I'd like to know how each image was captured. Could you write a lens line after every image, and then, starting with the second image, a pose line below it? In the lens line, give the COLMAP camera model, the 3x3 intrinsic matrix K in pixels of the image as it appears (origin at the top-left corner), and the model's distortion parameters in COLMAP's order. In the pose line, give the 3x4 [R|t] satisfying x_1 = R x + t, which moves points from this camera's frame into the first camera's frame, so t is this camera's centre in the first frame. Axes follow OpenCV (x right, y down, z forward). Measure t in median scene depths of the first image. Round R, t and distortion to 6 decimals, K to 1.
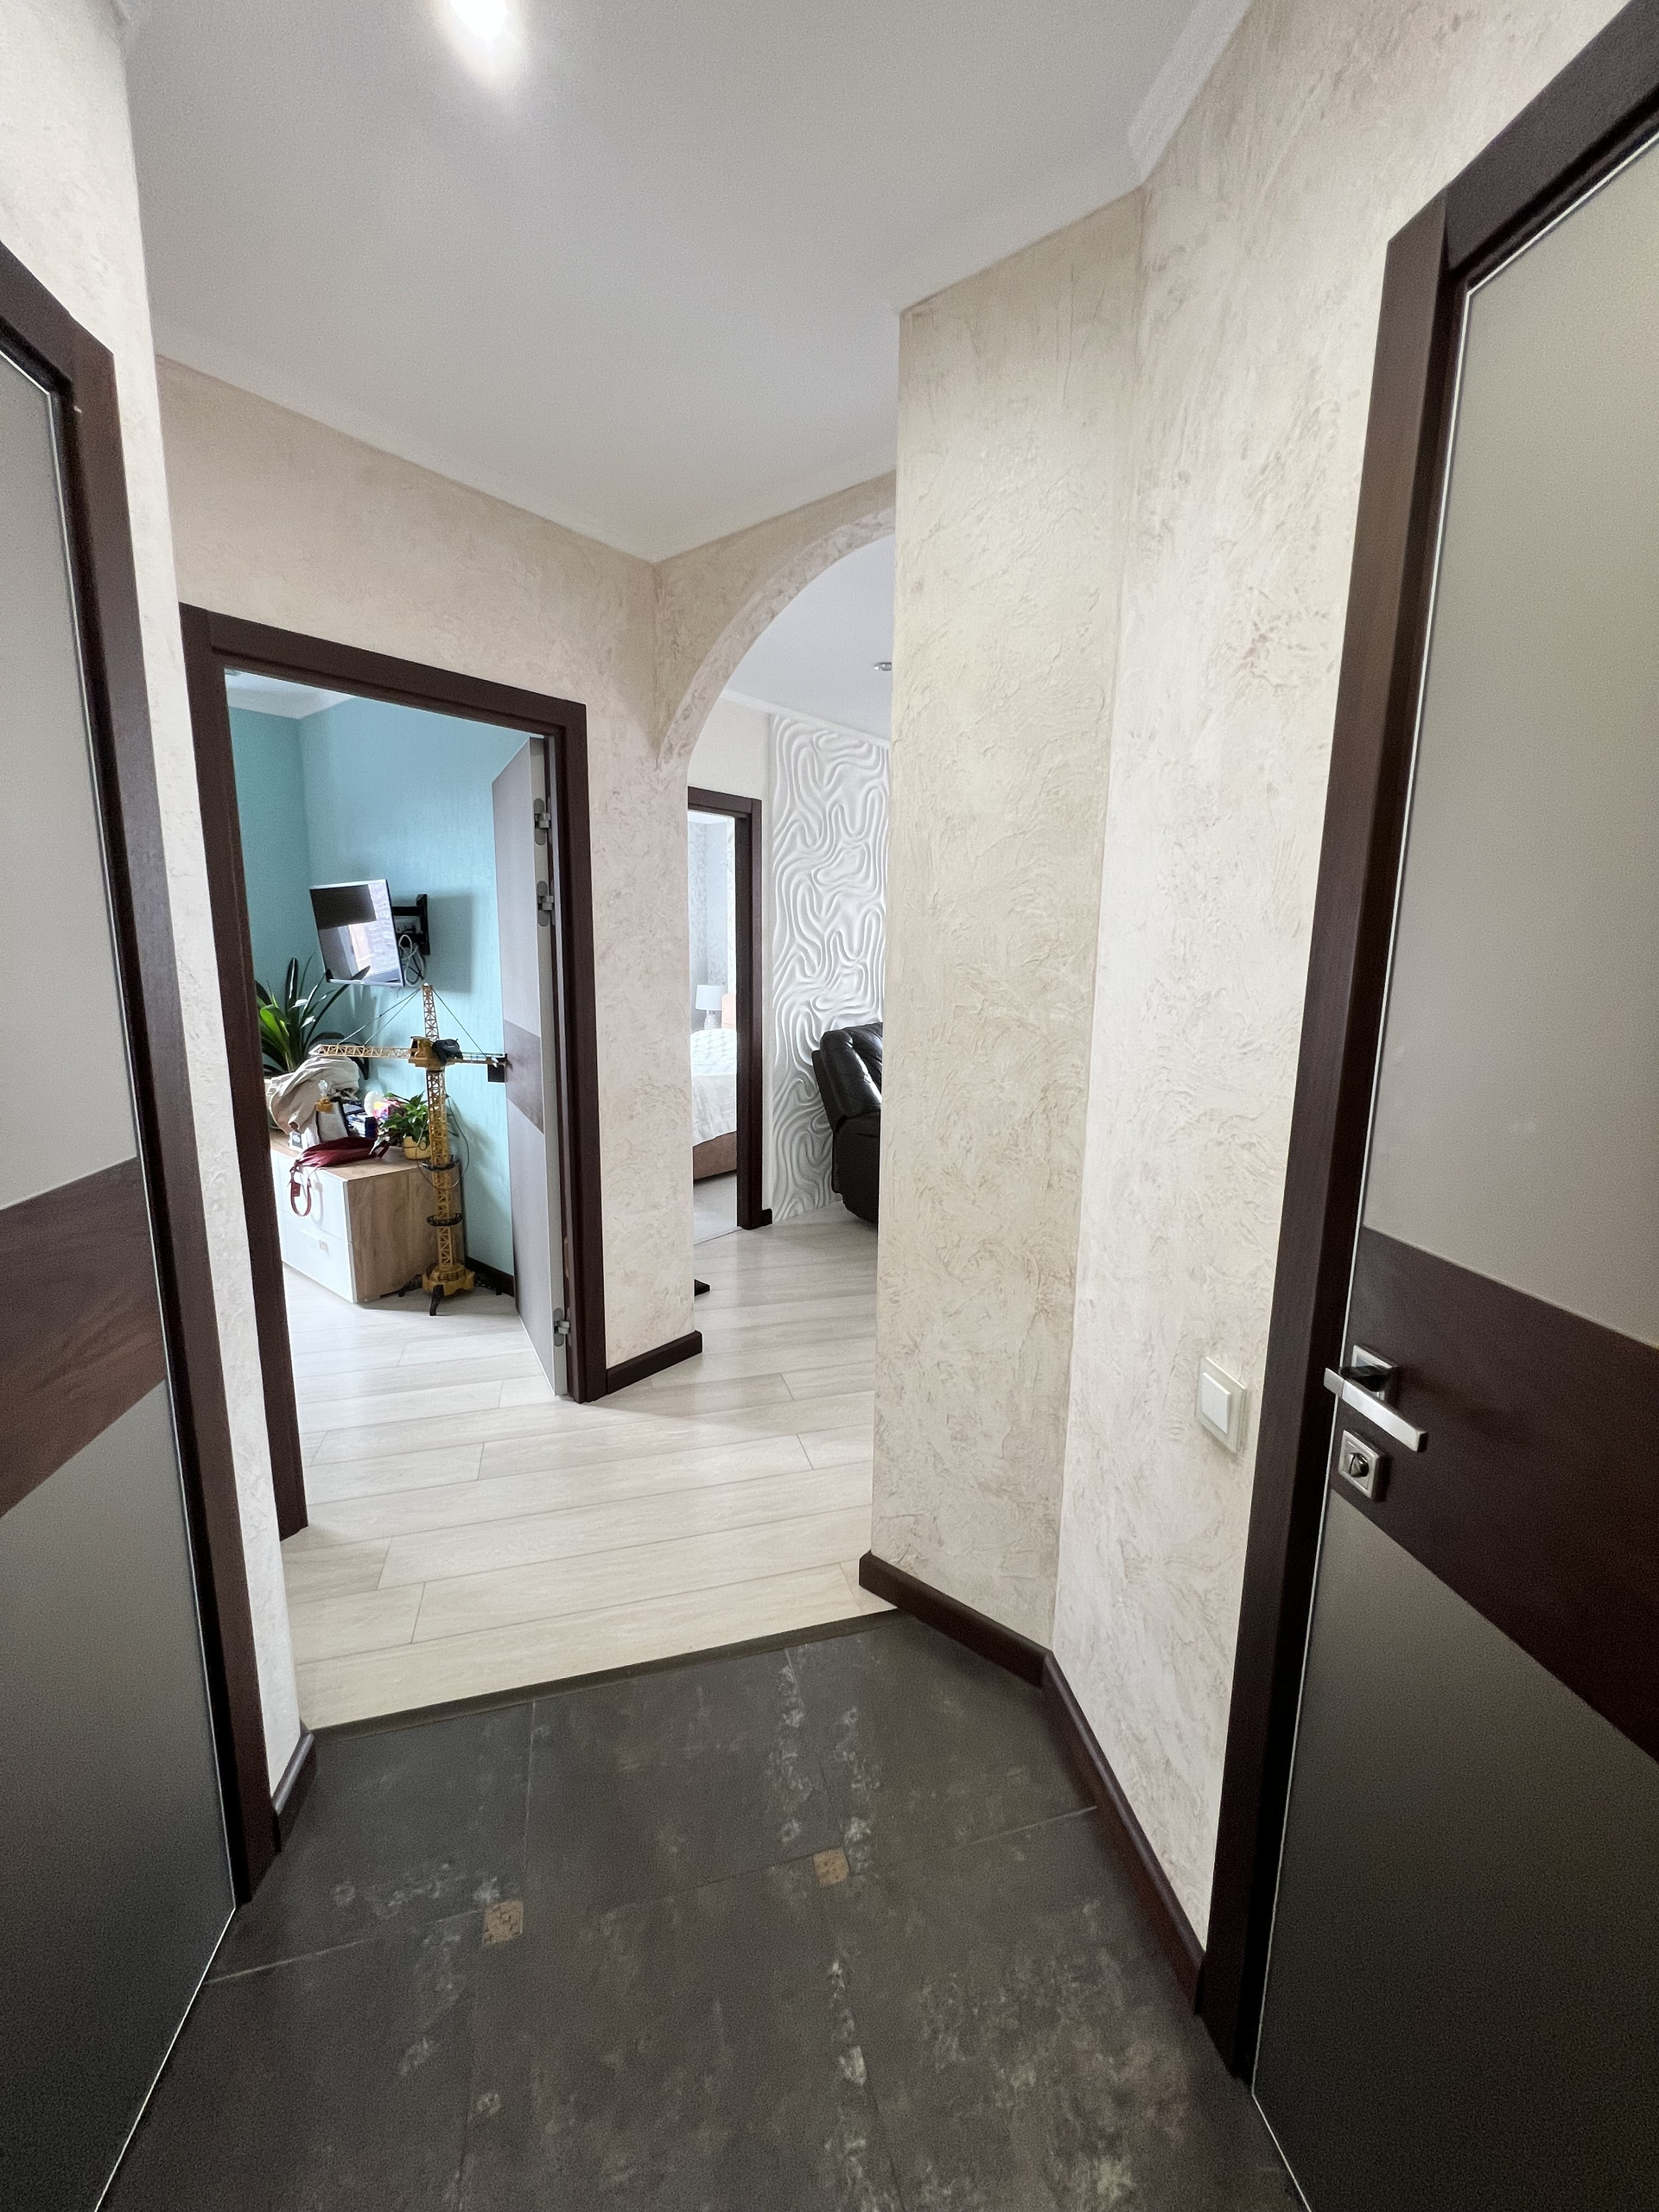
lens RADIAL K [[885.2, 0, 836.1], [0, 885.2, 1102.7], [0, 0, 1]] dist [-0.001517, 0.000220]
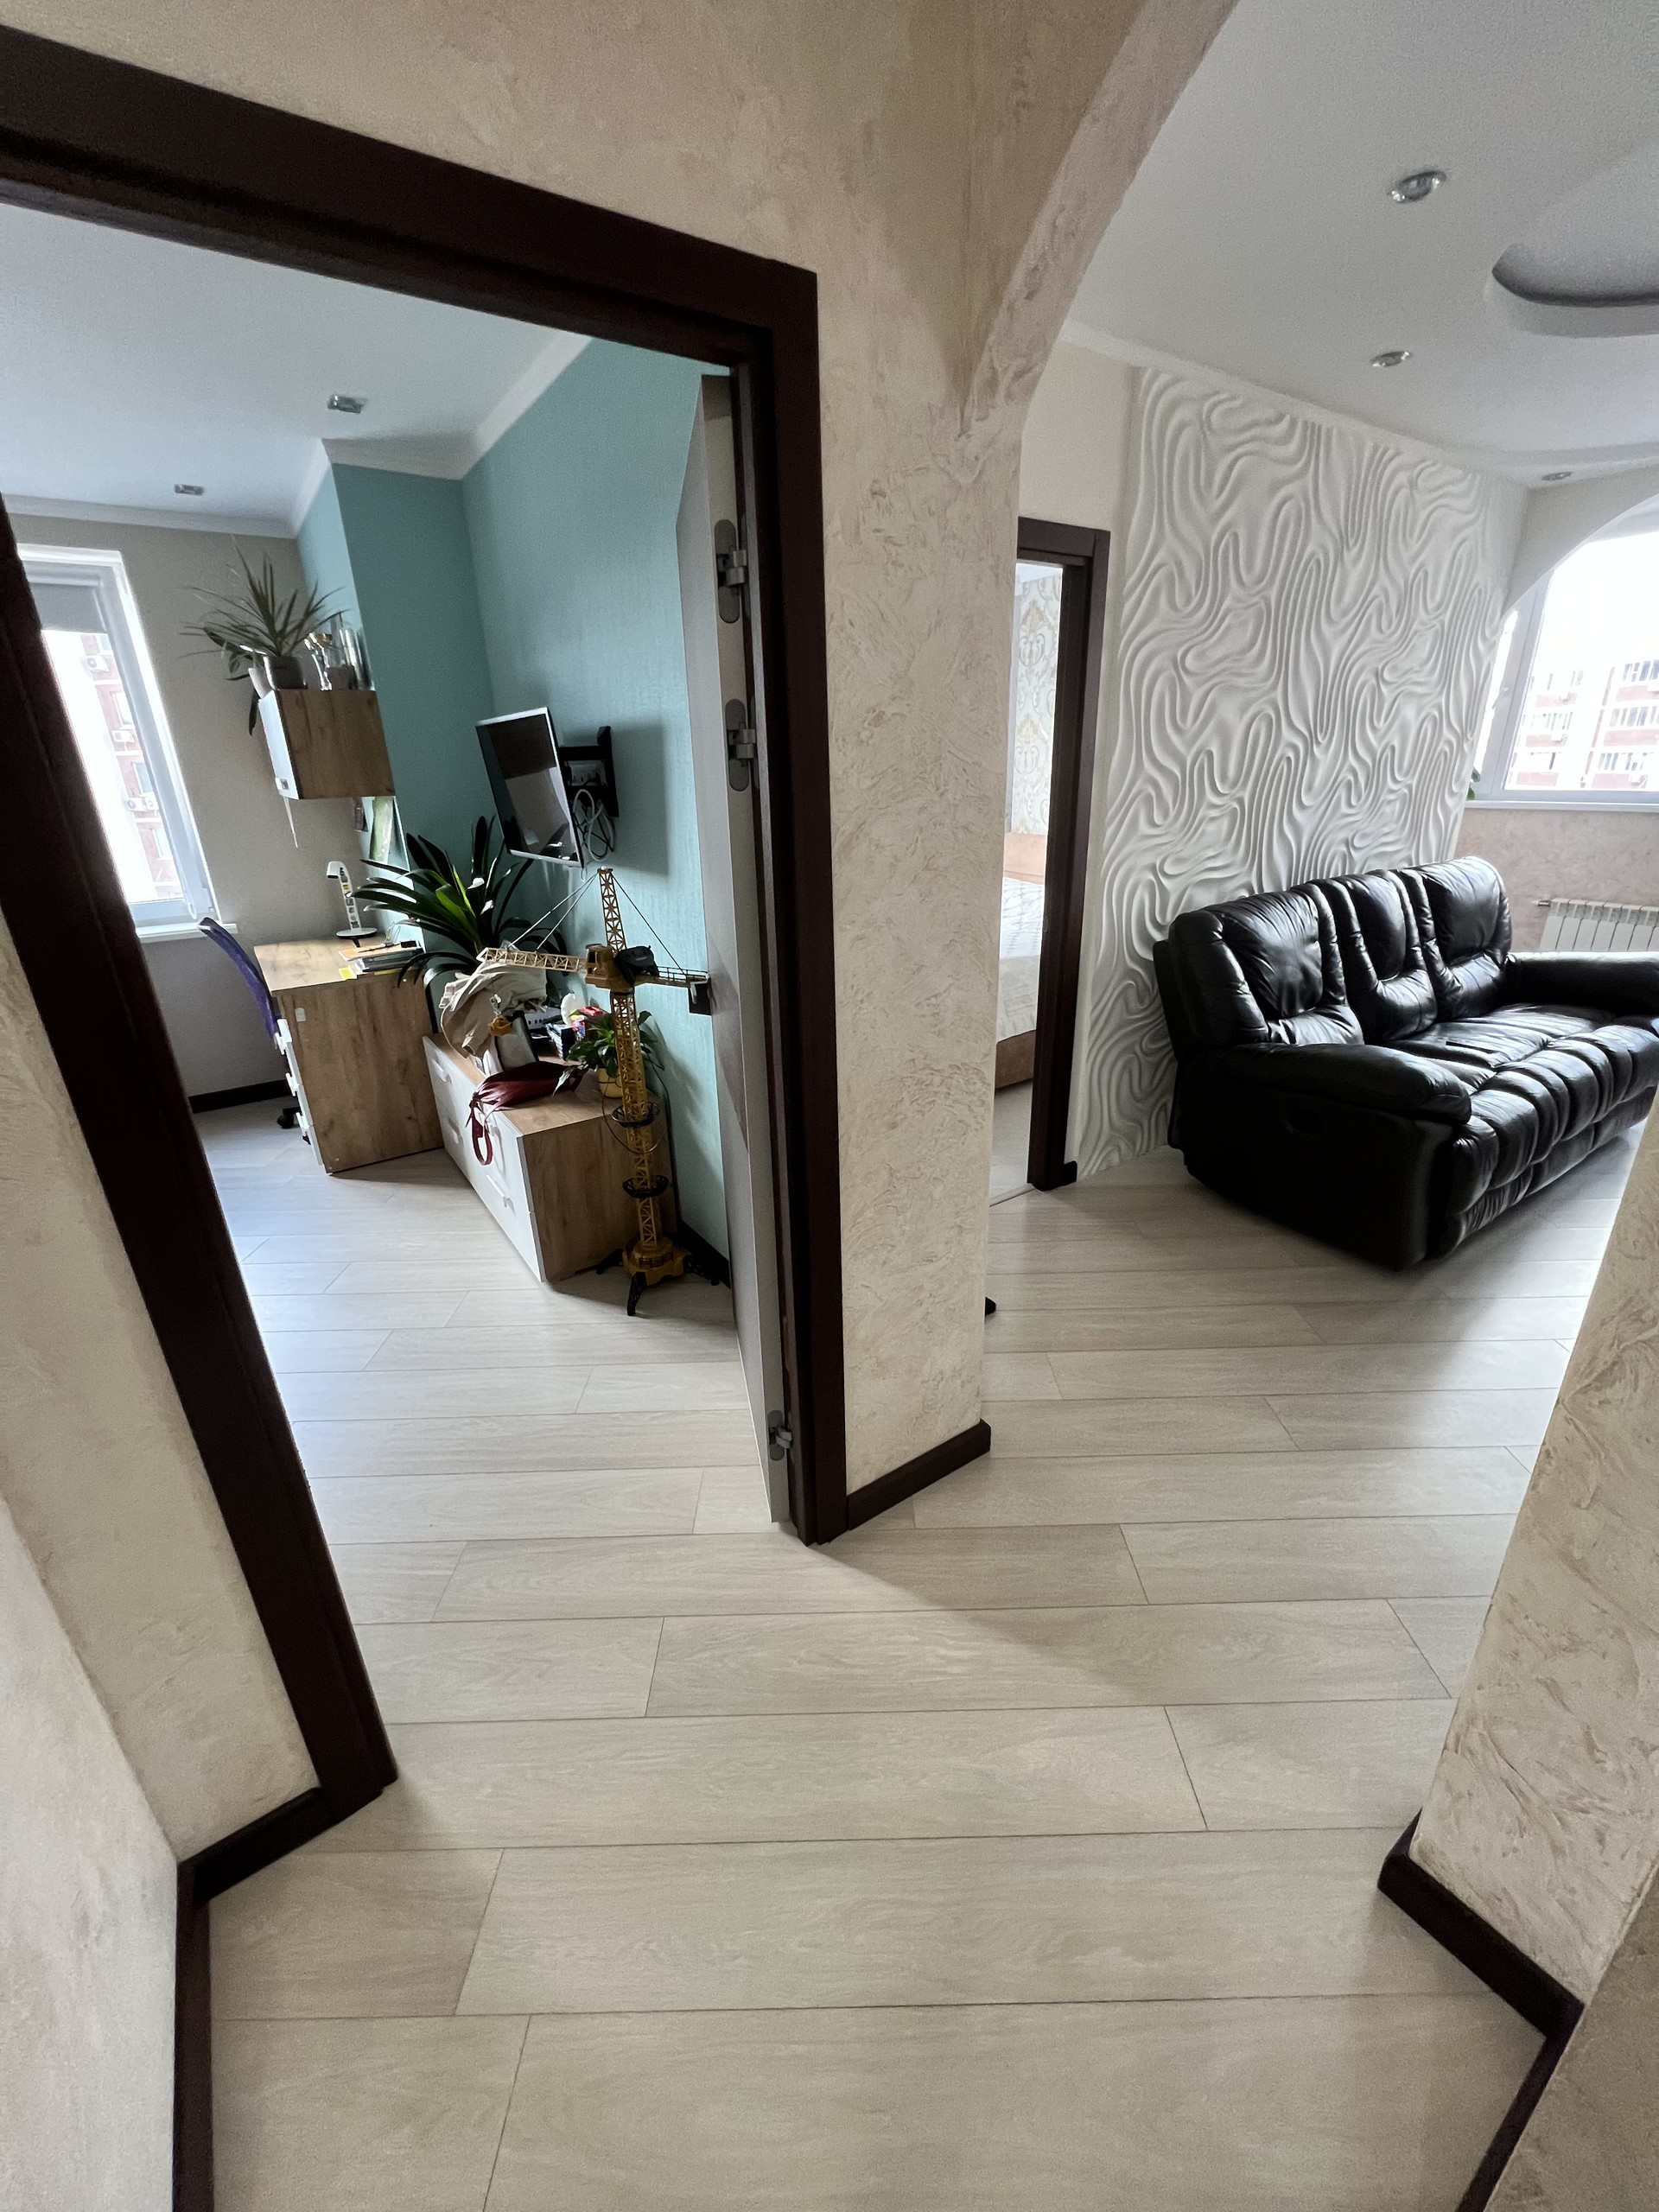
lens RADIAL K [[882.7, 0, 838.0], [0, 882.7, 1100.1], [0, 0, 1]] dist [-0.000735, -0.000157]
pose [[0.960236, 0.064870, -0.271550, -0.085943], [-0.009976, 0.979983, 0.198832, -0.089288], [0.279012, -0.188217, 0.941662, 0.350418]]
